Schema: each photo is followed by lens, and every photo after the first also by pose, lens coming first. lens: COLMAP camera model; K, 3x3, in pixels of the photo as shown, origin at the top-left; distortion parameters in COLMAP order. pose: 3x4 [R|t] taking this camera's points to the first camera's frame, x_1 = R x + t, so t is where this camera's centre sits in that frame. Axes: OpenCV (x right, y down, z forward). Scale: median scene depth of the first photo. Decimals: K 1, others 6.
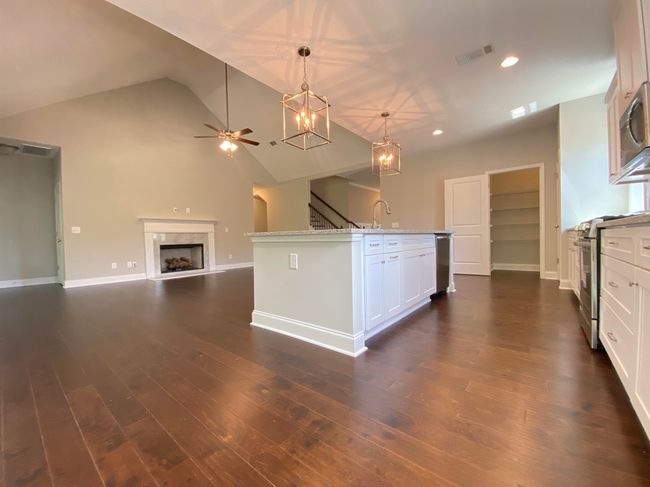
lens RADIAL K [[265.2, 0, 325.0], [0, 265.2, 243.5], [0, 0, 1]] dist [0.022432, -0.020465]
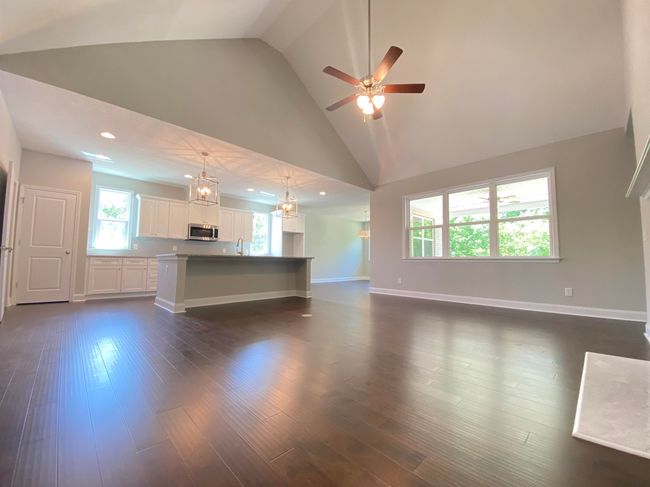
lens RADIAL K [[265.2, 0, 325.0], [0, 265.2, 243.5], [0, 0, 1]] dist [0.022432, -0.020465]
pose [[-0.994808, 0.026154, 0.098352, -0.348142], [0.021594, 0.998654, -0.047149, -0.022364], [-0.099453, -0.044781, -0.994034, 1.818557]]
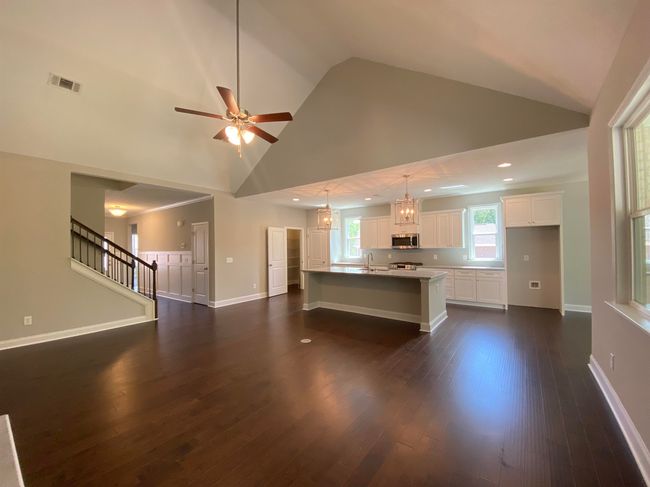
lens RADIAL K [[265.2, 0, 325.0], [0, 265.2, 243.5], [0, 0, 1]] dist [0.022432, -0.020465]
pose [[-0.045181, 0.046726, 0.997885, -1.070394], [0.034915, 0.998369, -0.045168, -0.102601], [-0.998368, 0.032800, -0.046739, 0.947275]]
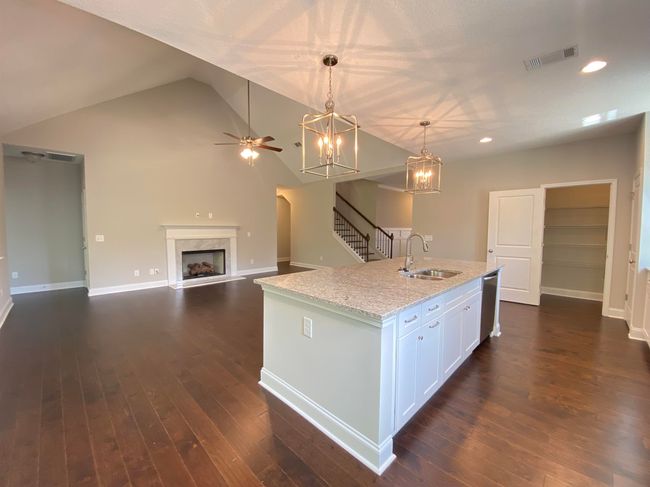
lens RADIAL K [[265.2, 0, 325.0], [0, 265.2, 243.5], [0, 0, 1]] dist [0.022432, -0.020465]
pose [[0.994979, 0.034874, -0.093811, 0.001545], [-0.031283, 0.998730, 0.039490, -0.107046], [0.095069, -0.036357, 0.994807, 0.091458]]
